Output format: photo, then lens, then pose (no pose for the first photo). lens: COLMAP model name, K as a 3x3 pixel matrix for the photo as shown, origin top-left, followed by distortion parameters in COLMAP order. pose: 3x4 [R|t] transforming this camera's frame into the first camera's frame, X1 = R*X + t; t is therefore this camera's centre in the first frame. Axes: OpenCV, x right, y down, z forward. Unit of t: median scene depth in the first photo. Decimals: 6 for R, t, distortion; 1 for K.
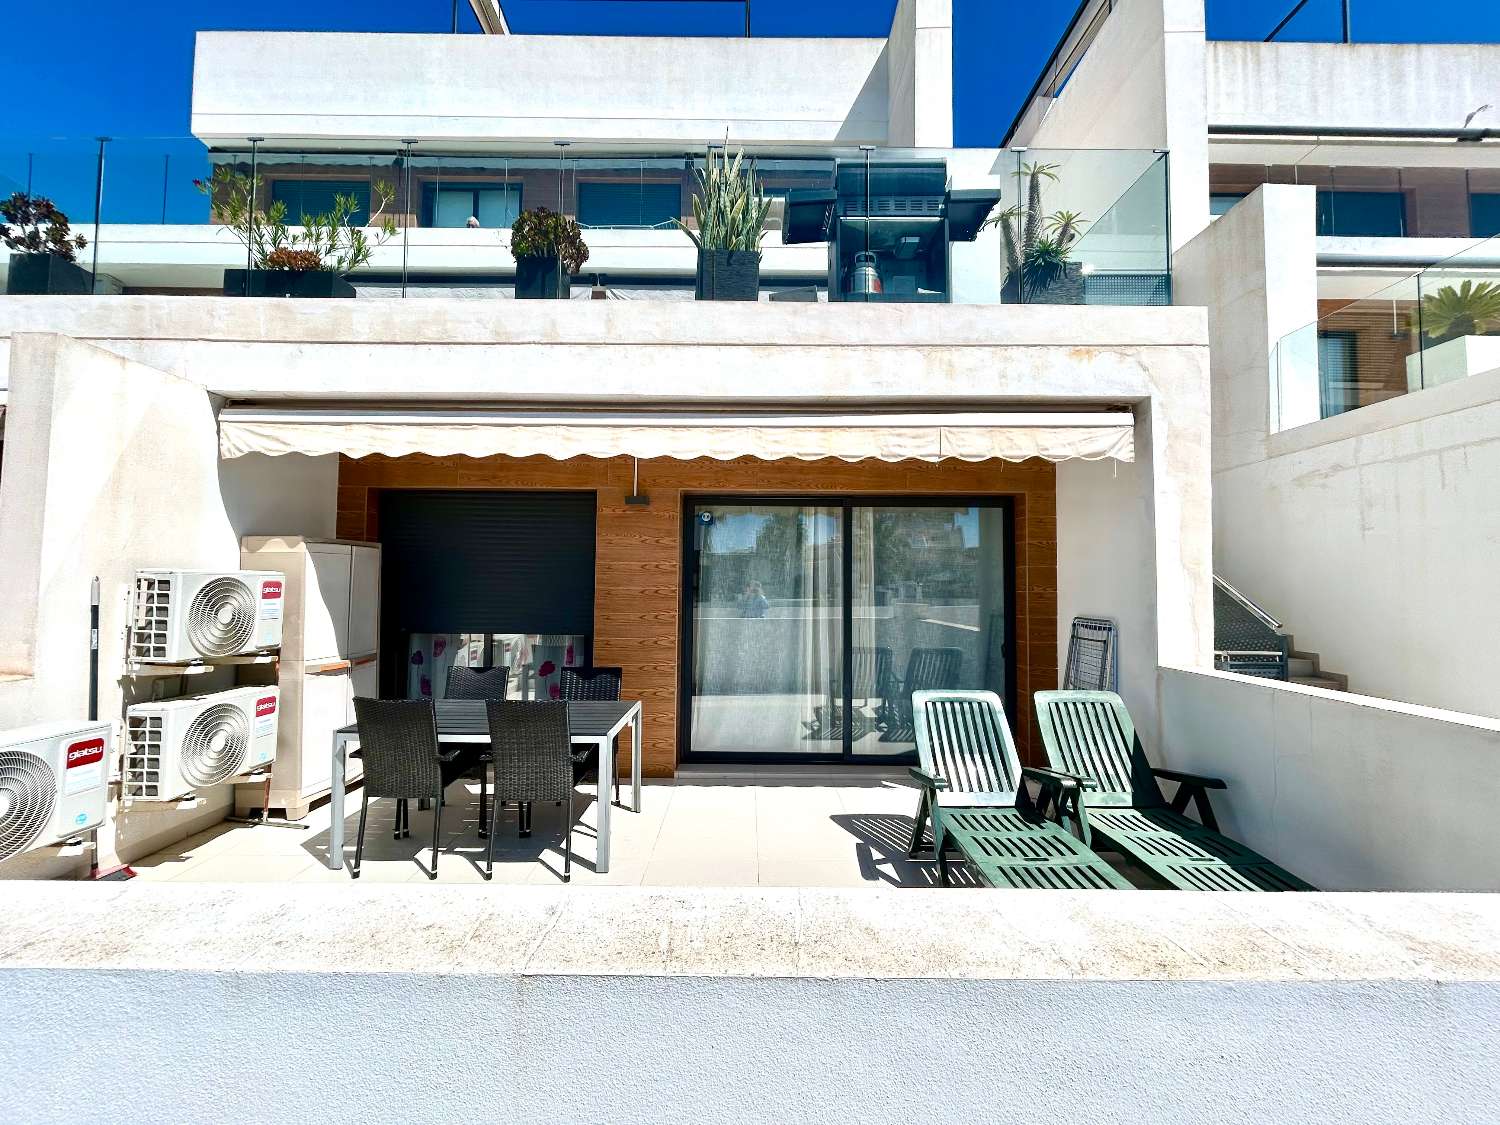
lens RADIAL K [[608.2, 0, 764.9], [0, 608.2, 558.6], [0, 0, 1]] dist [-0.002969, 0.001598]
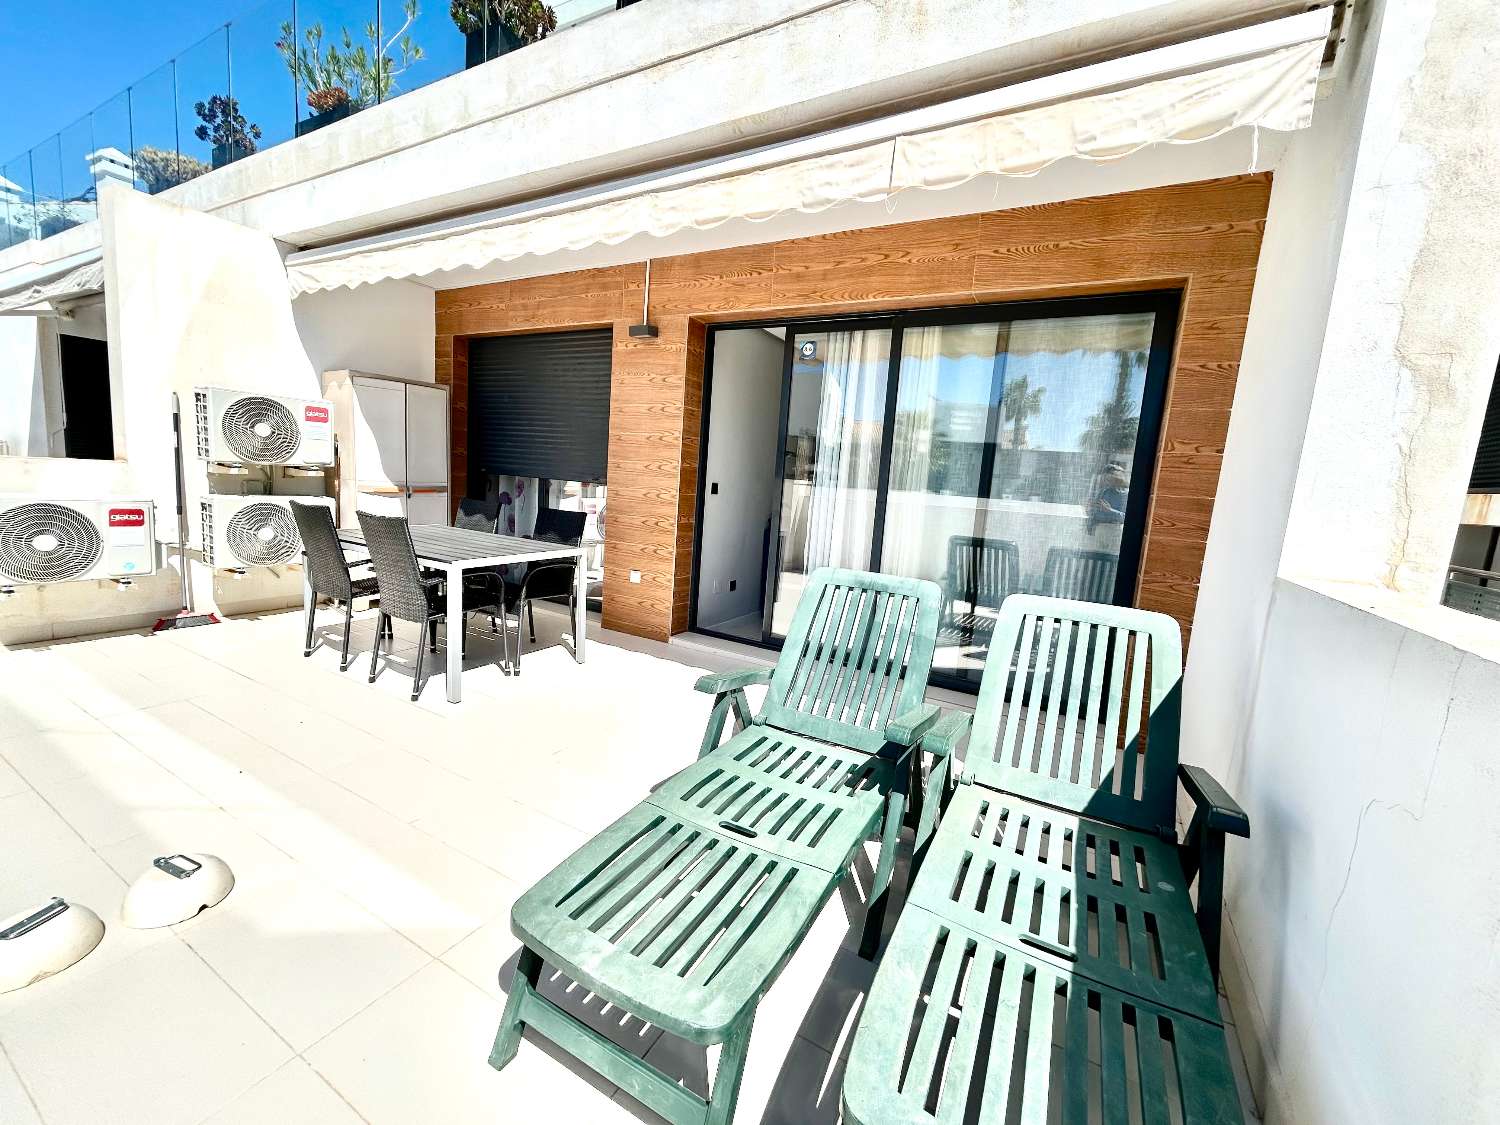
lens RADIAL K [[608.2, 0, 738.5], [0, 608.2, 555.2], [0, 0, 1]] dist [-0.002969, 0.001598]
pose [[0.871076, 0.115438, -0.477389, 0.478684], [-0.038140, 0.984950, 0.168579, 0.090150], [0.489665, -0.128638, 0.862369, 0.357242]]
